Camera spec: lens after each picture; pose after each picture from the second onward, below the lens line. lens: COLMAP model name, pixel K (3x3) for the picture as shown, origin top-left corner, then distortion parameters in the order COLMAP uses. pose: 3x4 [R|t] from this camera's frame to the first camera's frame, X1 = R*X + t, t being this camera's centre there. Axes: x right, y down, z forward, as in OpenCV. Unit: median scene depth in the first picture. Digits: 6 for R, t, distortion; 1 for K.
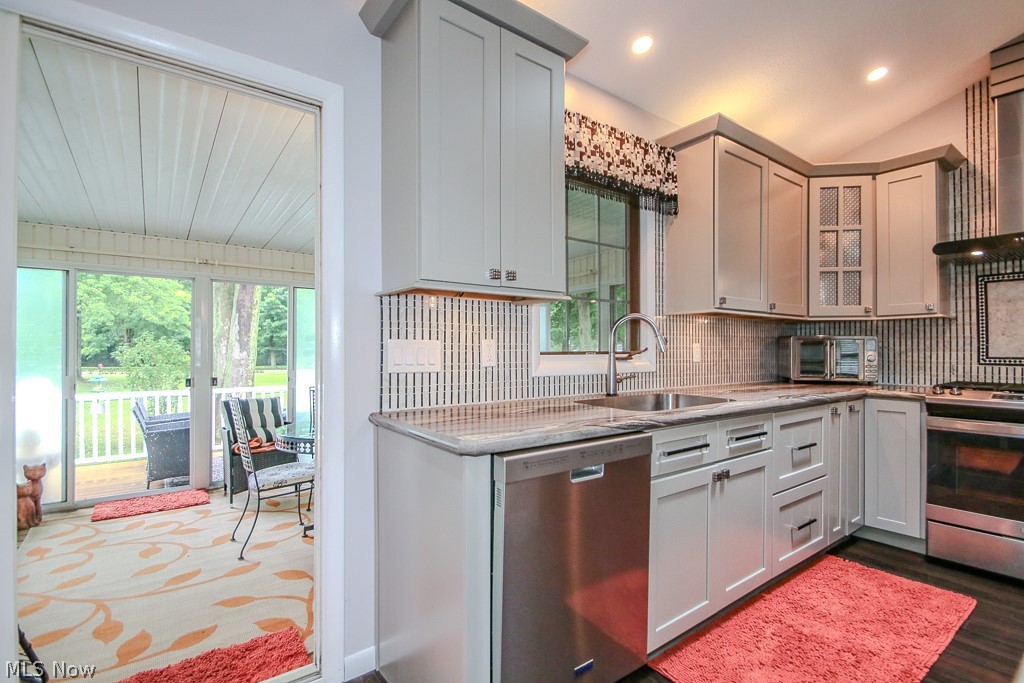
lens RADIAL K [[478.8, 0, 513.0], [0, 478.8, 350.4], [0, 0, 1]] dist [0.015000, -0.015103]
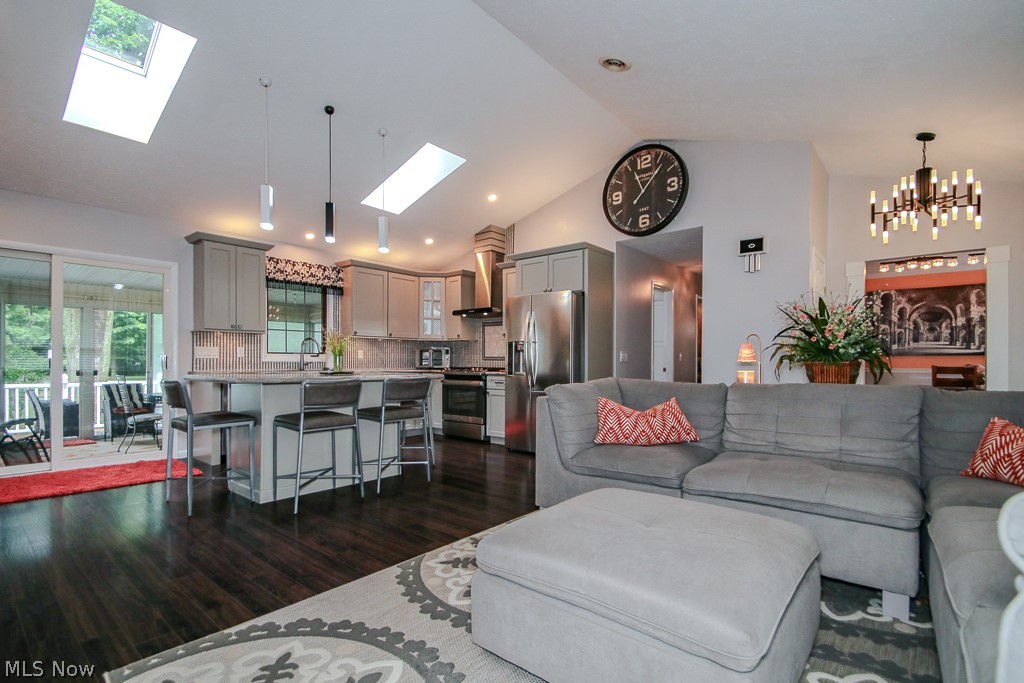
lens RADIAL K [[478.8, 0, 514.0], [0, 478.8, 365.7], [0, 0, 1]] dist [0.015000, -0.015103]
pose [[0.973033, 0.001180, 0.230664, 0.618852], [-0.003351, 0.999954, 0.009019, 0.038609], [-0.230643, -0.009549, 0.972992, -1.498819]]
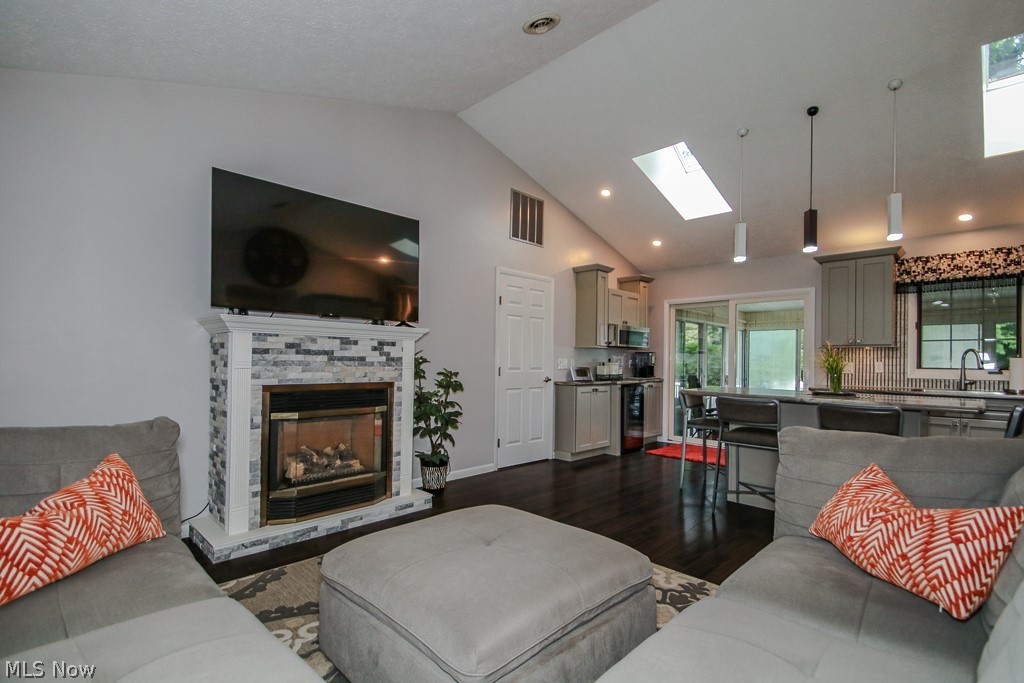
lens RADIAL K [[478.8, 0, 511.5], [0, 478.8, 350.6], [0, 0, 1]] dist [0.015000, -0.015103]
pose [[0.138498, -0.016214, -0.990230, 1.653414], [-0.014509, 0.999725, -0.018399, -0.005613], [0.990256, 0.016915, 0.138225, -0.964548]]
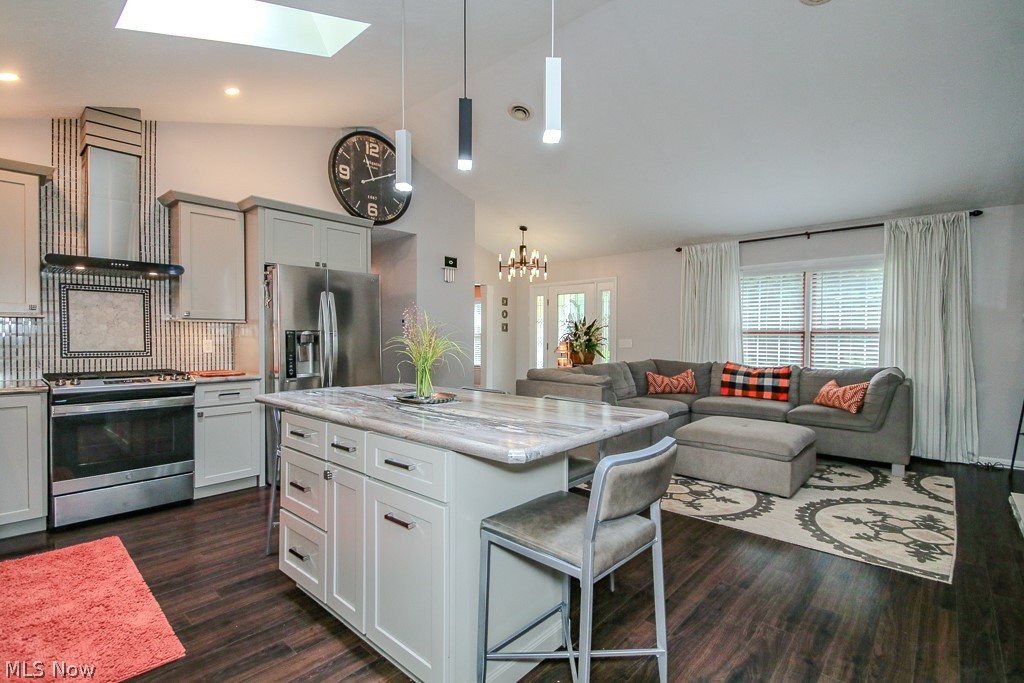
lens RADIAL K [[478.8, 0, 509.3], [0, 478.8, 342.9], [0, 0, 1]] dist [0.015000, -0.015103]
pose [[-0.187777, -0.013995, 0.982112, -0.439296], [-0.003306, 0.999902, 0.013616, -0.029890], [-0.982206, -0.000690, -0.187805, 0.145336]]
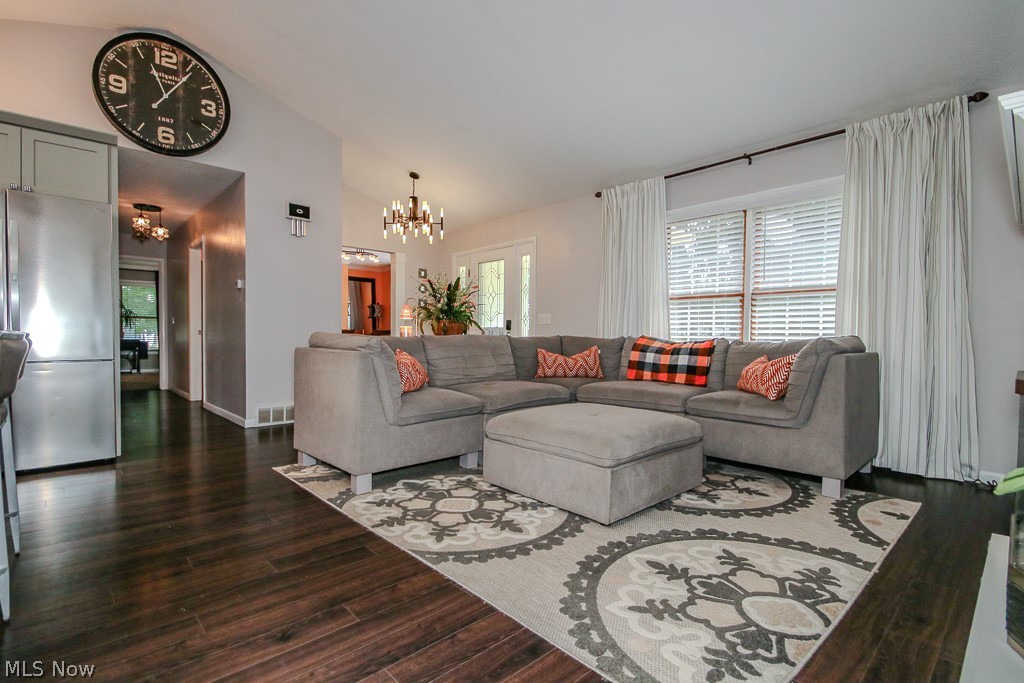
lens RADIAL K [[478.8, 0, 511.6], [0, 478.8, 355.9], [0, 0, 1]] dist [0.015000, -0.015103]
pose [[-0.104823, -0.040062, 0.993684, -0.077640], [-0.009250, 0.999184, 0.039308, 0.090201], [-0.994448, -0.005071, -0.105108, -0.618647]]
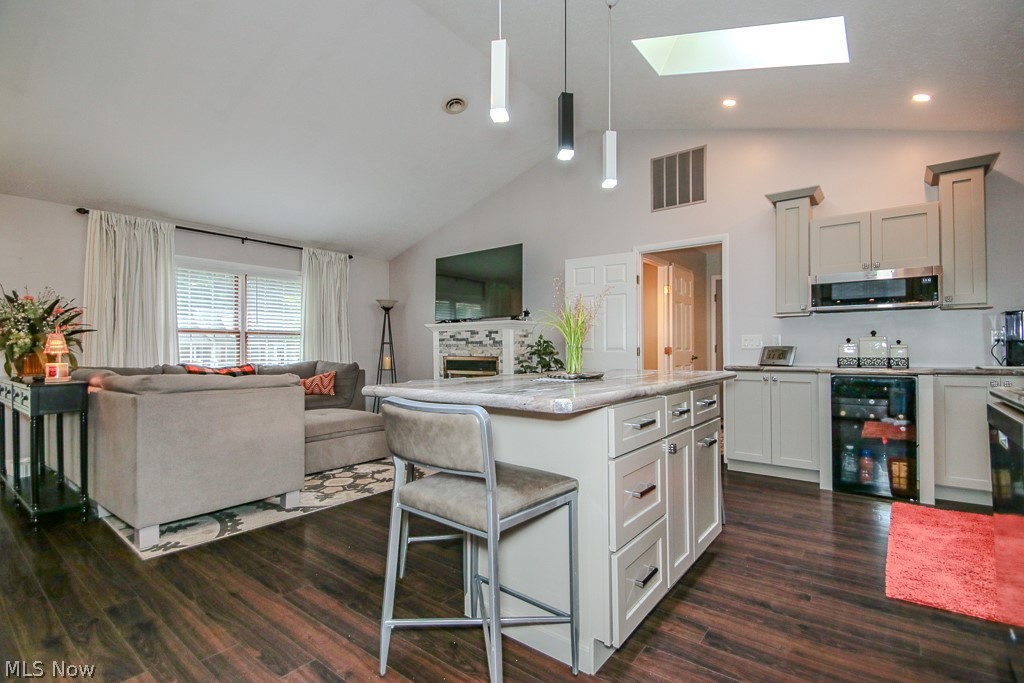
lens RADIAL K [[478.8, 0, 517.2], [0, 478.8, 338.5], [0, 0, 1]] dist [0.015000, -0.015103]
pose [[-0.967399, -0.003210, -0.253238, 0.724792], [0.004223, 0.999576, -0.028804, 0.043356], [0.253223, -0.028934, -0.966975, 0.908939]]
